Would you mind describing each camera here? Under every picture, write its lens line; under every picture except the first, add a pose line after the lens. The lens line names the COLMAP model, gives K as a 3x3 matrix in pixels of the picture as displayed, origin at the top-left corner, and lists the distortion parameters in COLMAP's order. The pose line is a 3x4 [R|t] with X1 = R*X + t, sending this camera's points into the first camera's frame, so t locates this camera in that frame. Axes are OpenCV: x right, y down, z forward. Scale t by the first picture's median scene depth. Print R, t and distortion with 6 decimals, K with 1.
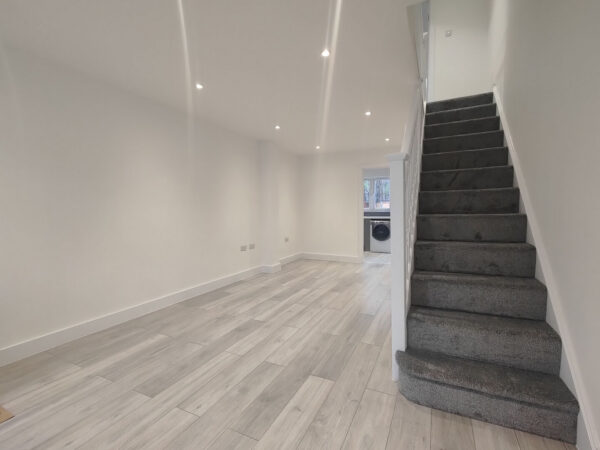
lens RADIAL K [[285.2, 0, 298.7], [0, 285.2, 227.4], [0, 0, 1]] dist [0.000626, -0.001004]
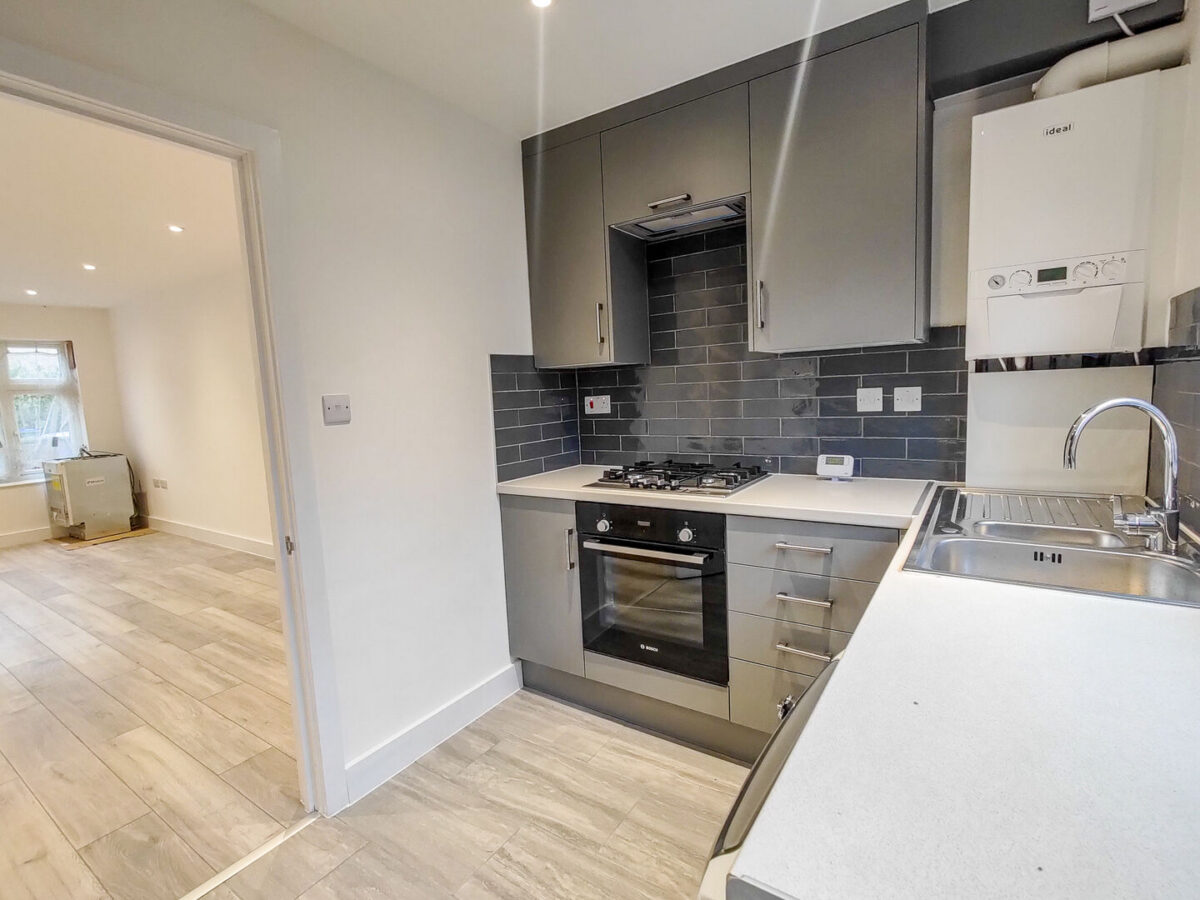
lens RADIAL K [[570.3, 0, 597.4], [0, 570.3, 454.7], [0, 0, 1]] dist [0.000626, -0.001004]
pose [[-0.134547, 0.129662, -0.982387, 1.047645], [-0.017098, 0.990950, 0.133134, -0.227912], [0.990760, 0.034710, -0.131112, 2.616251]]
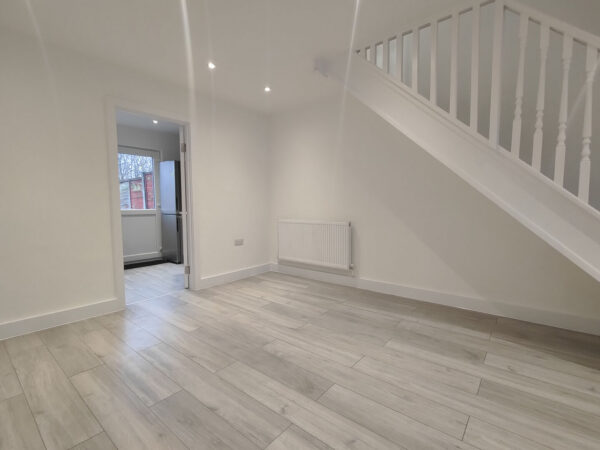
lens RADIAL K [[284.6, 0, 297.3], [0, 284.6, 226.2], [0, 0, 1]] dist [0.000818, -0.000446]
pose [[0.228971, -0.065242, 0.971245, -0.361926], [0.065457, 0.996525, 0.051509, -0.038335], [-0.971230, 0.051781, 0.232445, 1.329363]]
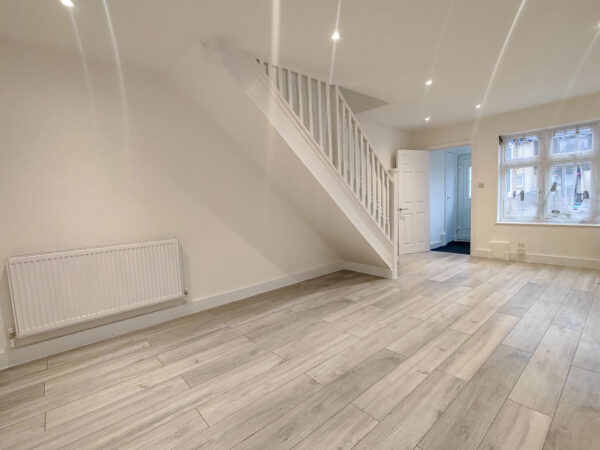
lens RADIAL K [[285.2, 0, 298.7], [0, 285.2, 227.4], [0, 0, 1]] dist [0.000626, -0.001004]
pose [[-0.919345, 0.011874, 0.393274, 0.115401], [0.077318, 0.985507, 0.150990, -0.135259], [-0.385781, 0.169219, -0.906939, 2.146827]]
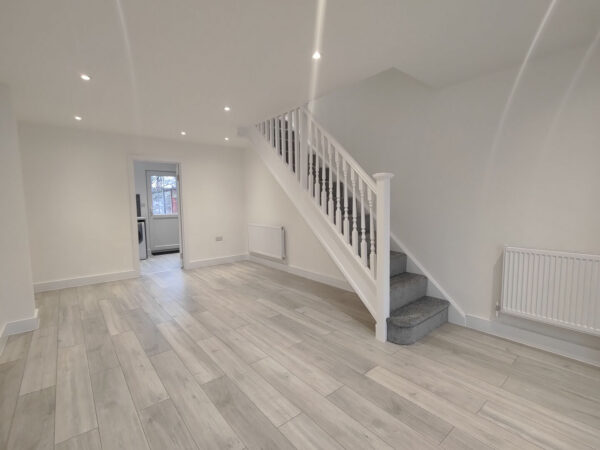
lens RADIAL K [[285.2, 0, 298.7], [0, 285.2, 227.4], [0, 0, 1]] dist [0.000626, -0.001004]
pose [[0.411909, -0.080334, 0.907677, -0.695516], [0.064465, 0.996180, 0.058912, -0.072160], [-0.908942, 0.034247, 0.415514, 0.547569]]
